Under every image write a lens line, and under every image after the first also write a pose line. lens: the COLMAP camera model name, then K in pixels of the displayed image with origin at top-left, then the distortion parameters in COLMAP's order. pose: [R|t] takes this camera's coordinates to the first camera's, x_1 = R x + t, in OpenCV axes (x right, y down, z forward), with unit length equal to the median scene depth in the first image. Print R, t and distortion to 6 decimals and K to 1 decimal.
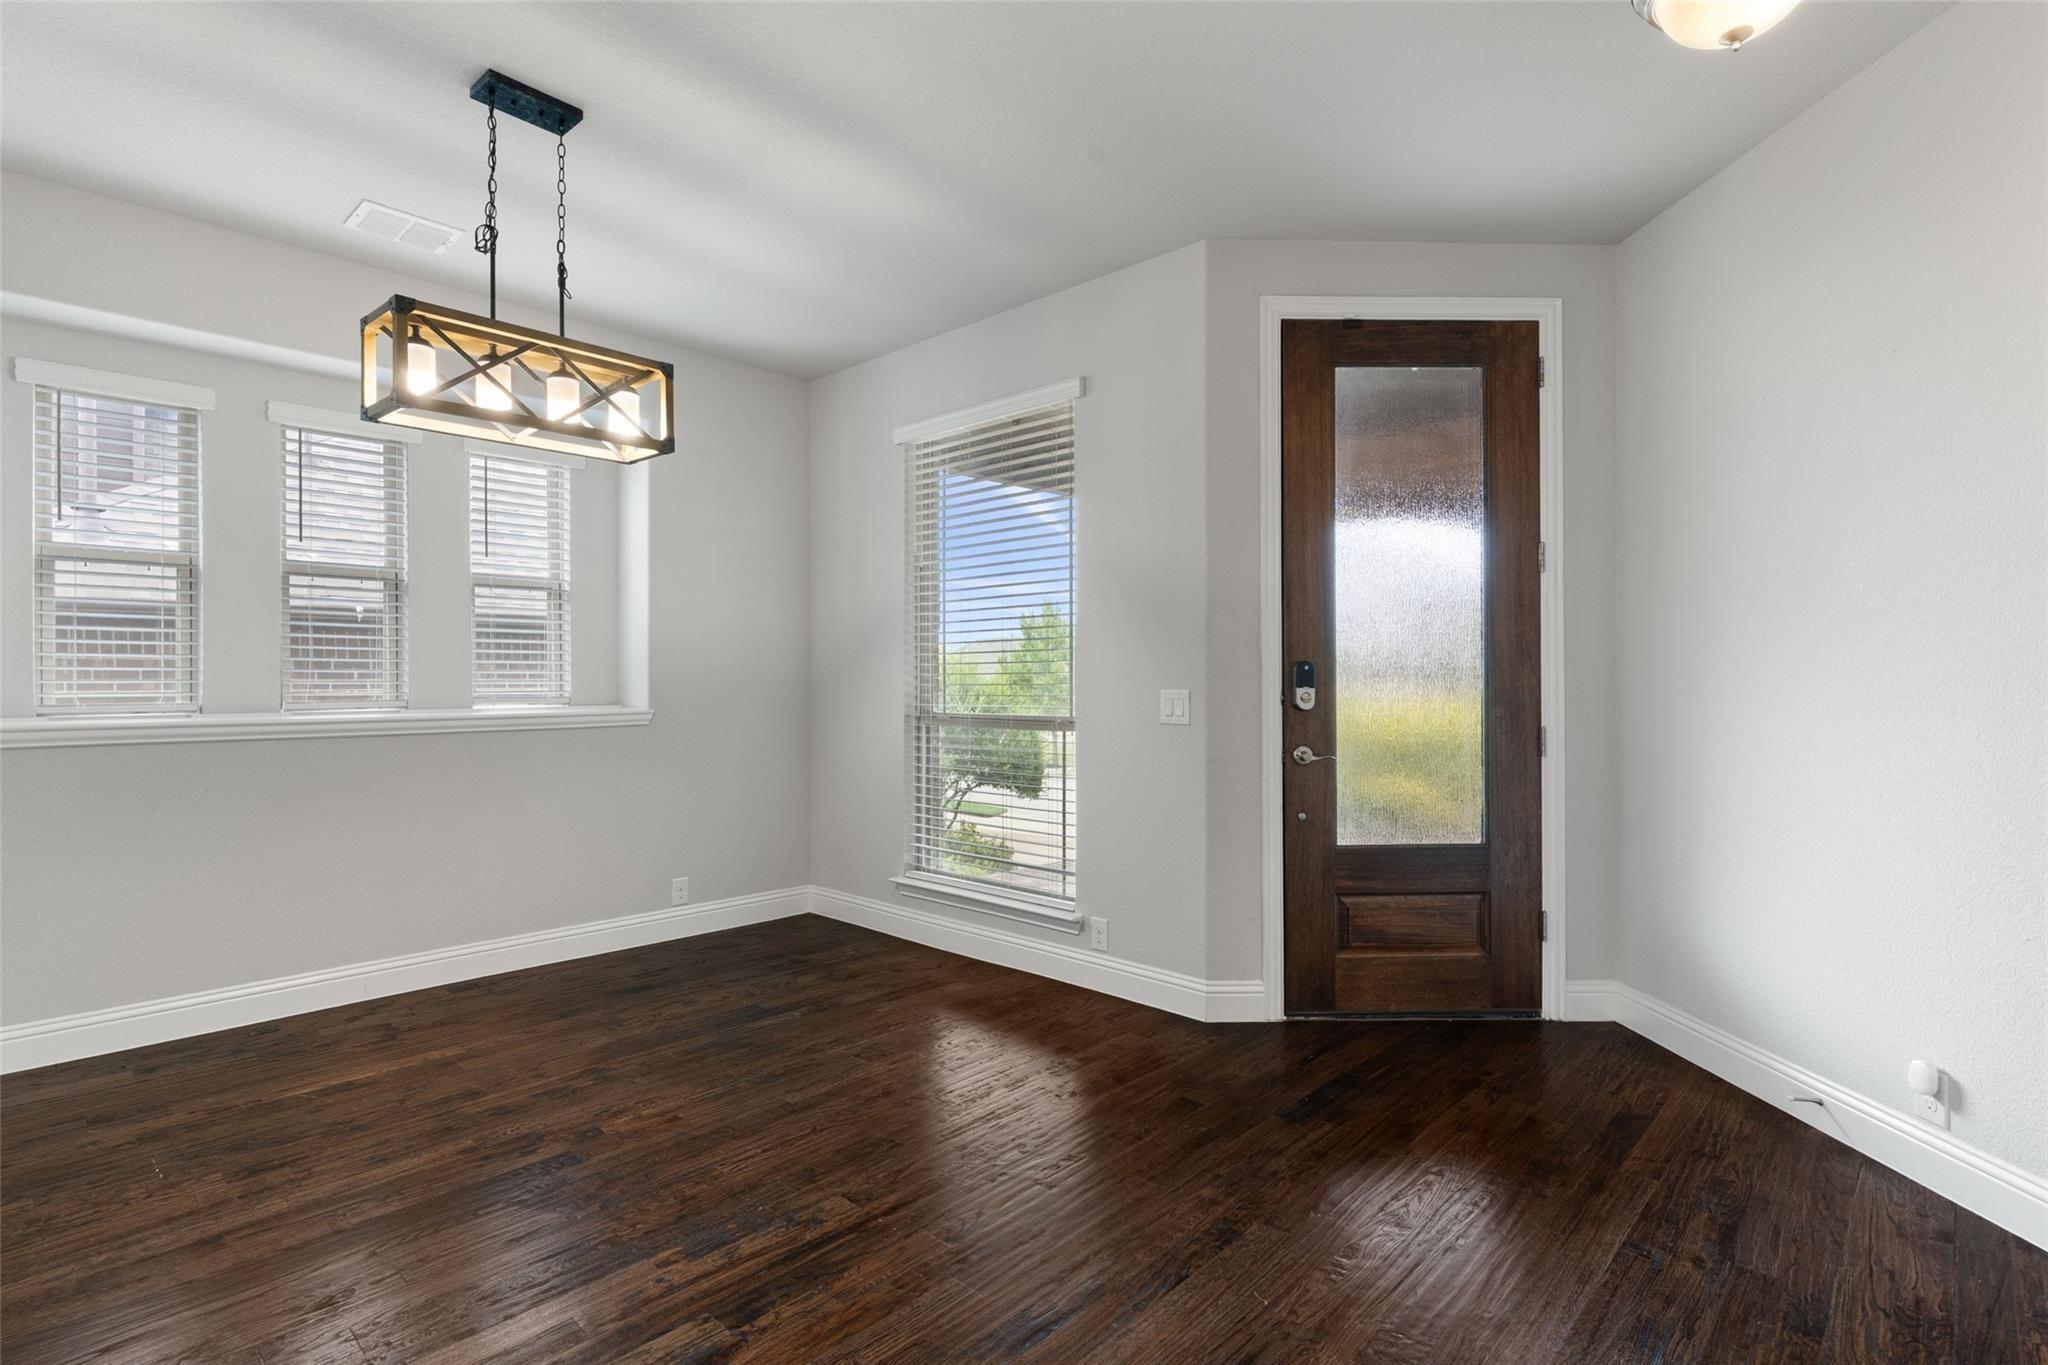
lens RADIAL K [[972.3, 0, 1027.8], [0, 972.3, 681.7], [0, 0, 1]] dist [0.000949, 0.000444]
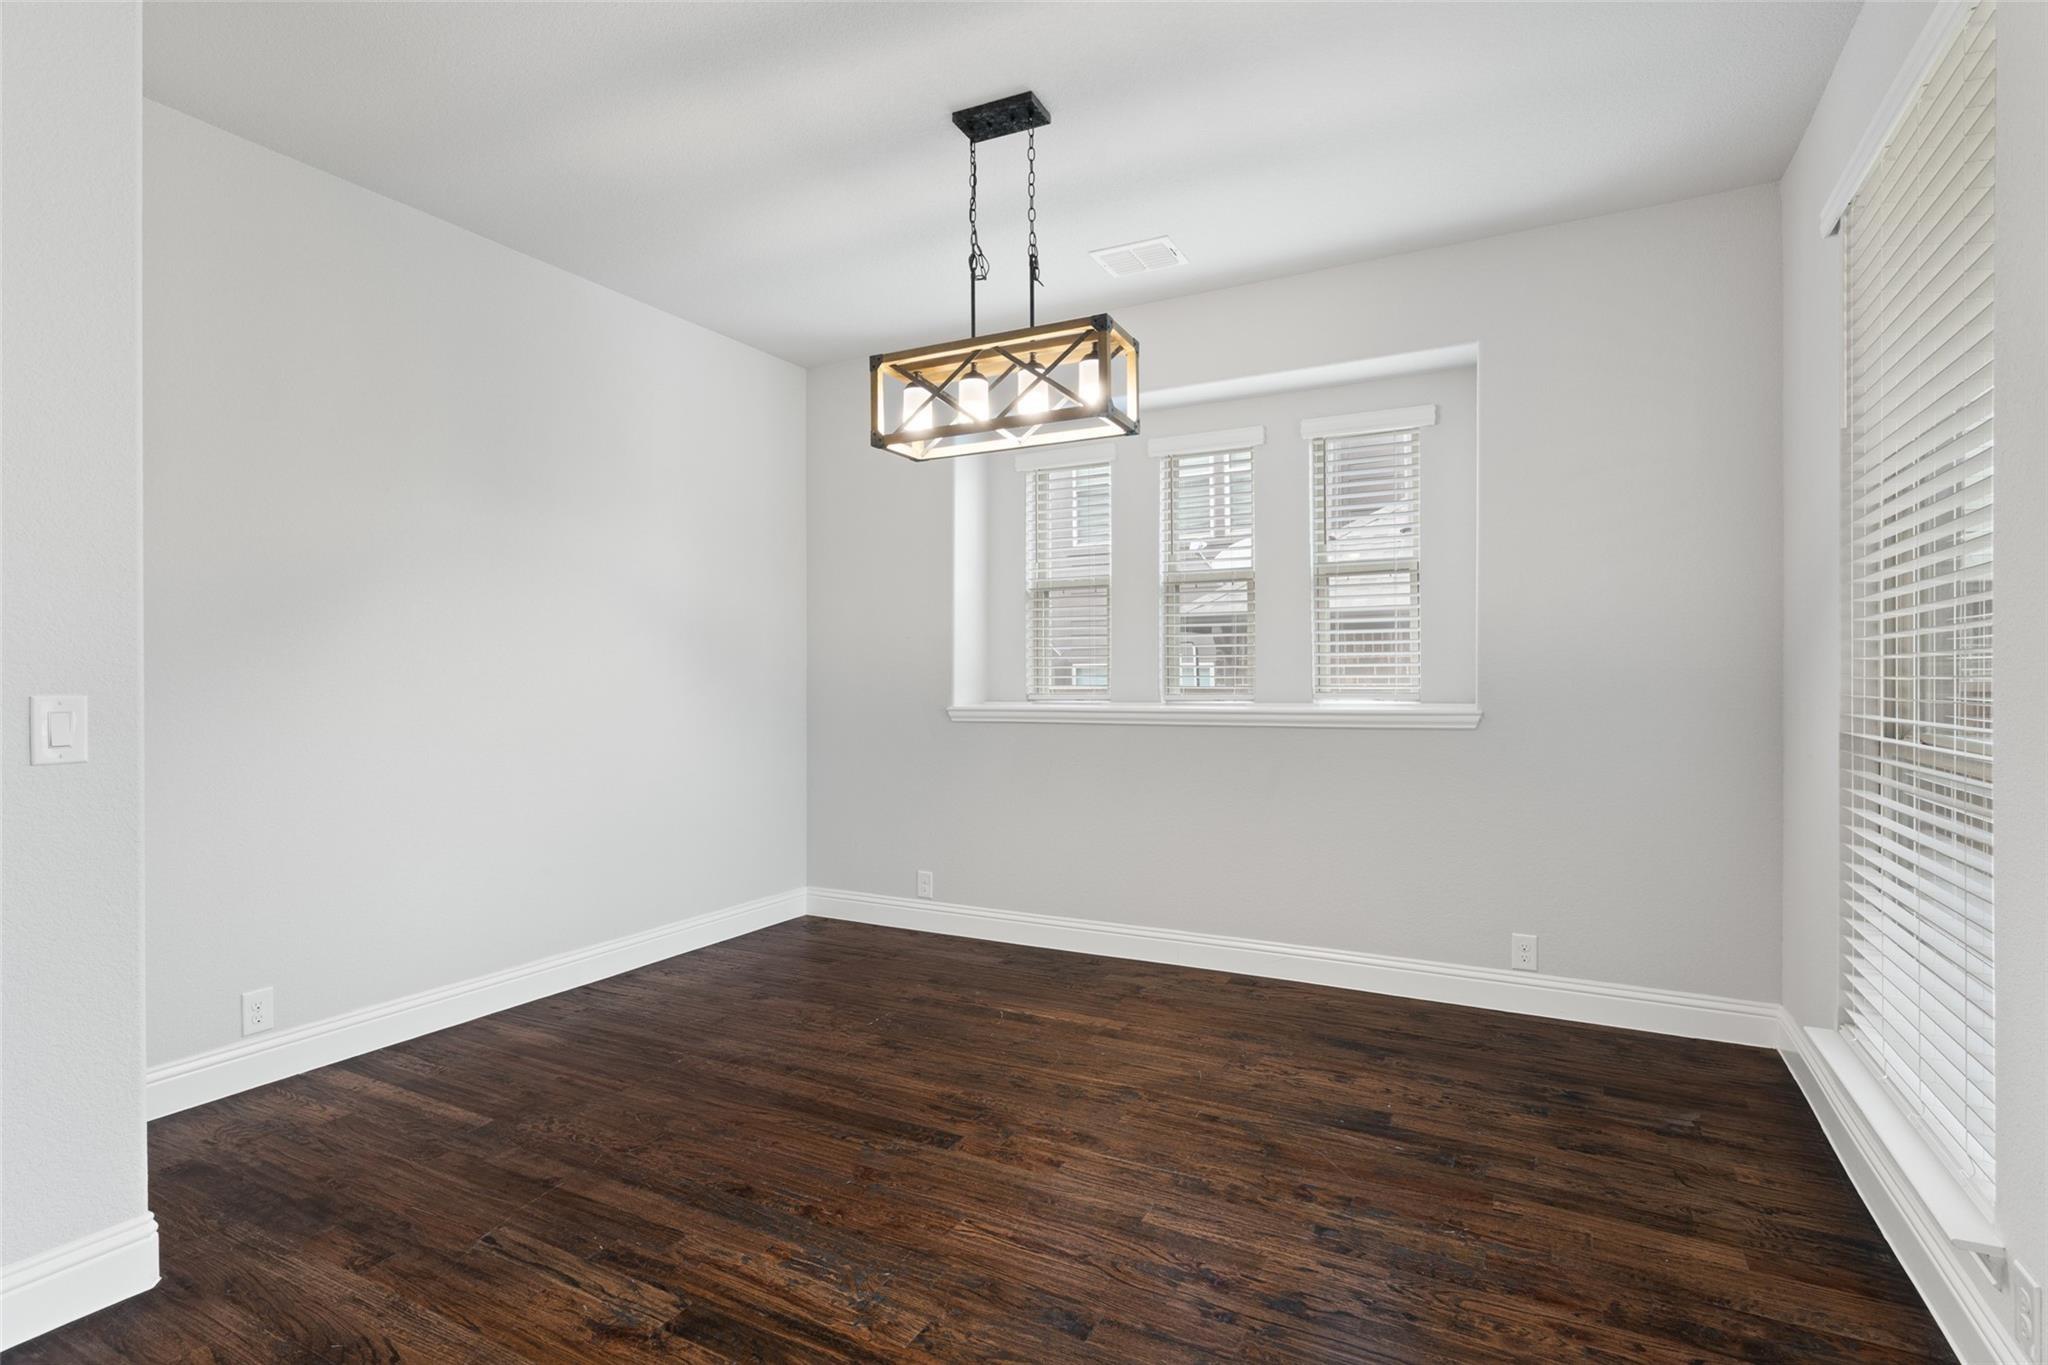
lens RADIAL K [[1020.4, 0, 1020.3], [0, 1020.4, 687.5], [0, 0, 1]] dist [0.001887, 0.000357]
pose [[0.255782, 0.009517, -0.966688, 0.418060], [0.004709, 0.999927, 0.011090, -0.001185], [0.966723, -0.007389, 0.255718, 0.569340]]
